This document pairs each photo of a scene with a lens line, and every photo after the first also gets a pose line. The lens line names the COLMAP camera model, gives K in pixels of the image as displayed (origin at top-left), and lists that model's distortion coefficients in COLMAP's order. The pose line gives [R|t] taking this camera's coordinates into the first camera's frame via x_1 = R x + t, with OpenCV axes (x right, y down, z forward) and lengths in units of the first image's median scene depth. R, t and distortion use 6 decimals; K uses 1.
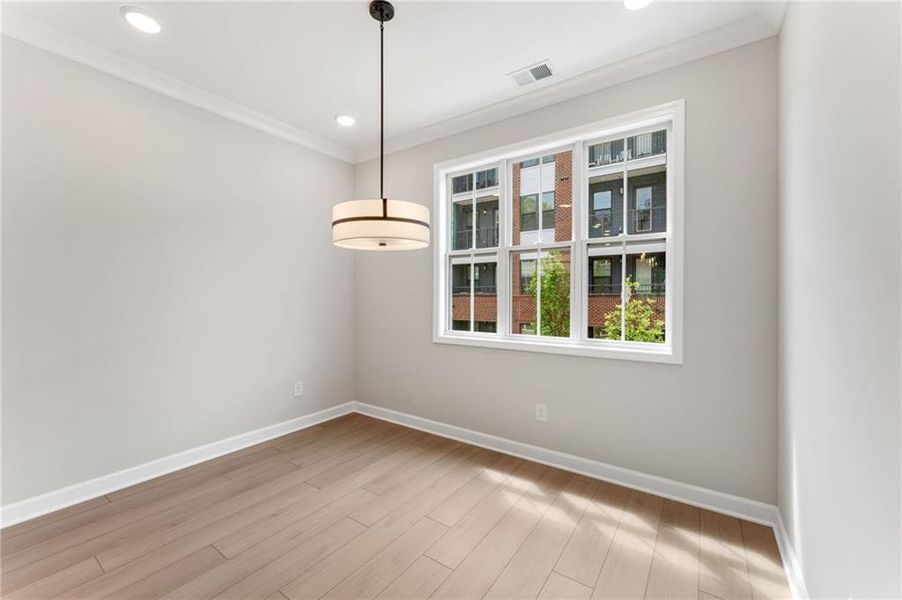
lens RADIAL K [[362.3, 0, 451.0], [0, 362.3, 300.0], [0, 0, 1]] dist [-0.002510, -0.000148]
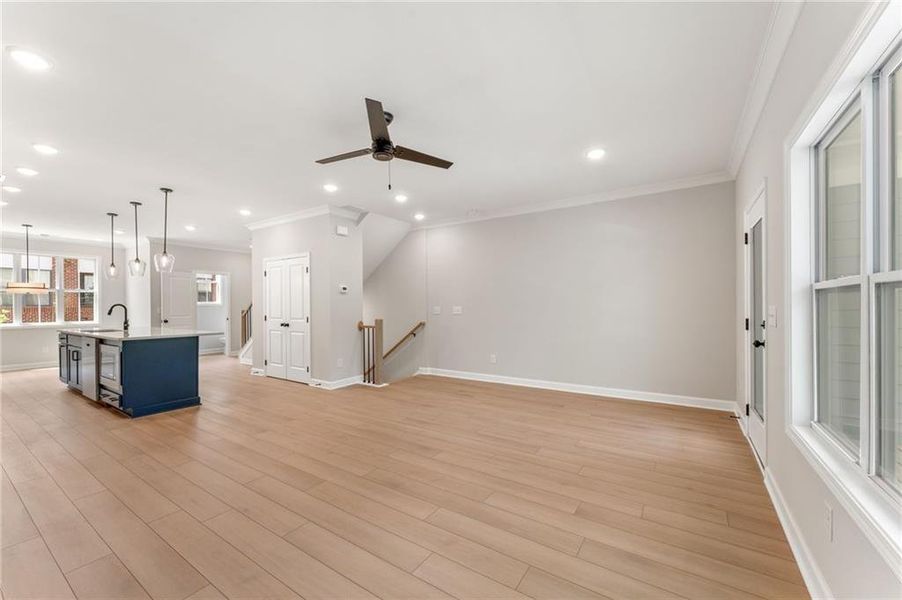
lens RADIAL K [[365.1, 0, 444.2], [0, 365.1, 303.7], [0, 0, 1]] dist [-0.001849, -0.000194]
pose [[-0.017162, -0.000714, 0.999852, -2.644906], [0.007568, 0.999971, 0.000844, -0.023214], [-0.999824, 0.007581, -0.017156, -2.061959]]
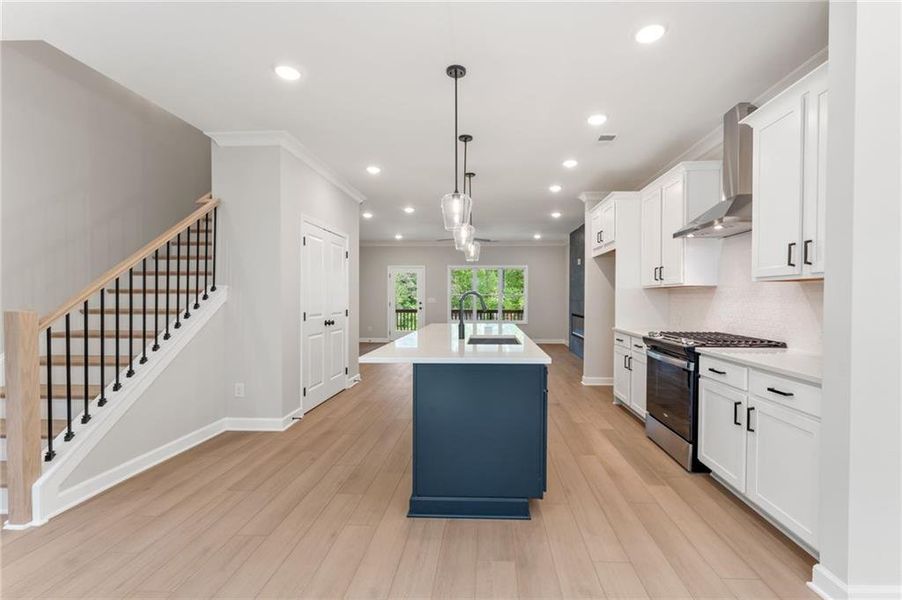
lens RADIAL K [[394.2, 0, 473.0], [0, 394.2, 301.9], [0, 0, 1]] dist [0.000017, 0.000006]
pose [[-0.837250, -0.003390, -0.546810, 0.058590], [-0.009352, 0.999923, 0.008119, -0.011292], [0.546740, 0.011911, -0.837218, 0.714222]]
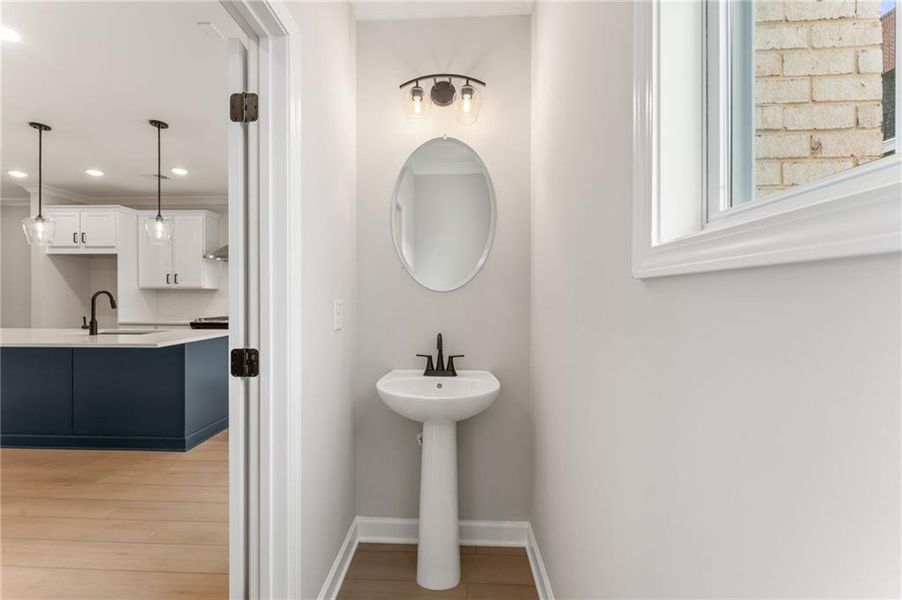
lens RADIAL K [[362.3, 0, 451.0], [0, 362.3, 300.0], [0, 0, 1]] dist [-0.002510, -0.000148]
pose [[0.550969, 0.001633, -0.834524, 1.051821], [0.000761, 0.999997, 0.002459, -0.004695], [0.834525, -0.001990, 0.550966, 0.014376]]
